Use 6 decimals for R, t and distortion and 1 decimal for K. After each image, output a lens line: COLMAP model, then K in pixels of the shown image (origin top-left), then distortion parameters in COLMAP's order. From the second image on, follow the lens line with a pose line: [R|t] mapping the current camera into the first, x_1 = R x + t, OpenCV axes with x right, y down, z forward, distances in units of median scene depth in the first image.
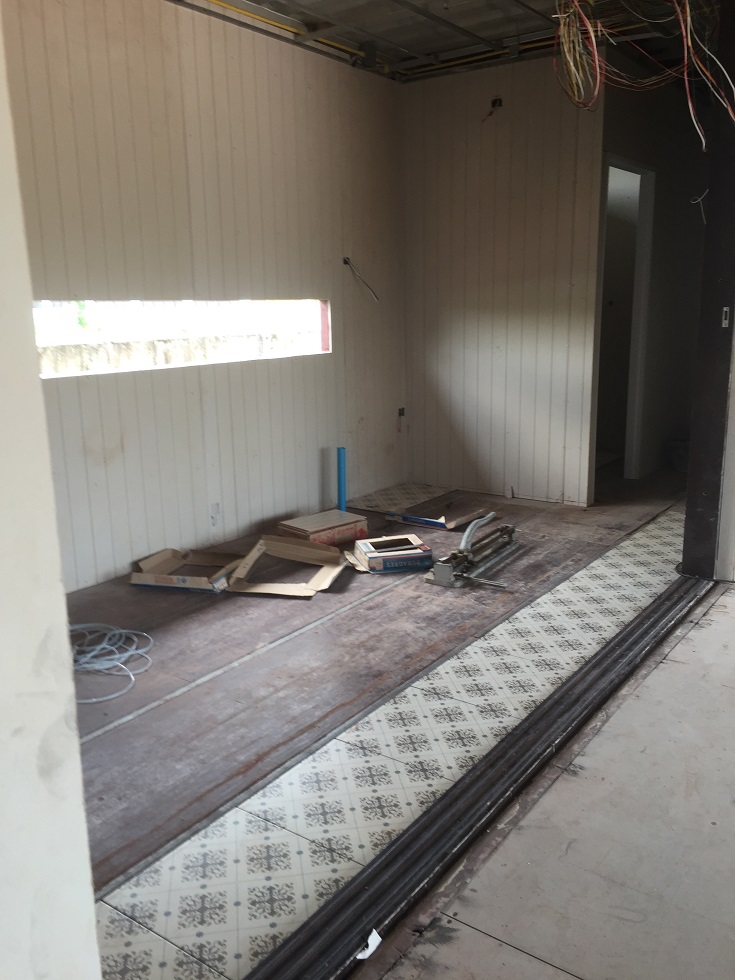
lens RADIAL K [[832.3, 0, 367.5], [0, 832.3, 490.0], [0, 0, 1]] dist [0.085335, -0.110675]
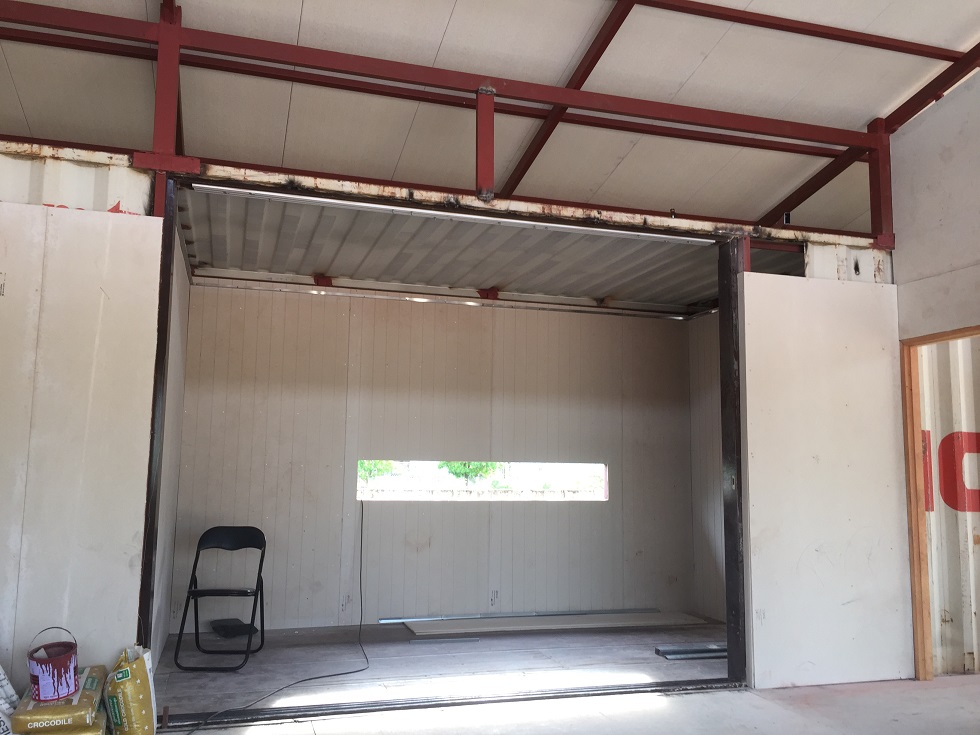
lens RADIAL K [[836.5, 0, 490.0], [0, 836.5, 367.5], [0, 0, 1]] dist [0.092098, -0.104992]
pose [[0.804926, -0.041052, -0.591954, 0.662373], [-0.158109, 0.946699, -0.280647, 0.054911], [0.571923, 0.319493, 0.755532, -0.274734]]
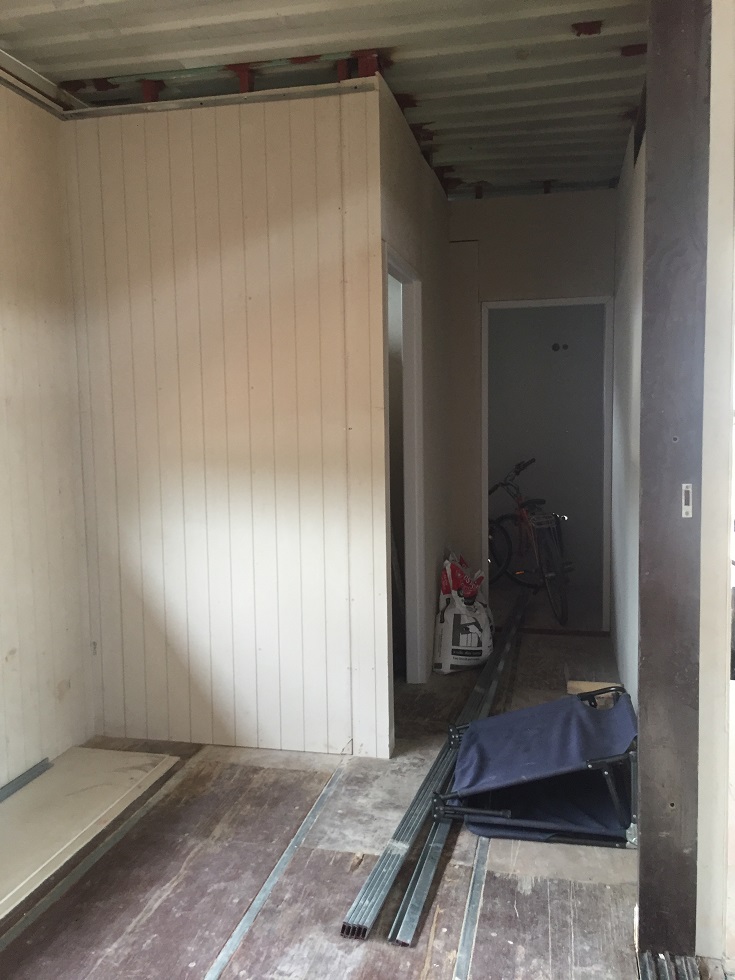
lens RADIAL K [[832.3, 0, 367.5], [0, 832.3, 490.0], [0, 0, 1]] dist [0.085335, -0.110675]
pose [[0.915569, -0.027073, 0.401250, -0.014206], [0.083508, 0.988783, -0.123832, -0.113189], [-0.393396, 0.146884, 0.907560, 0.393623]]
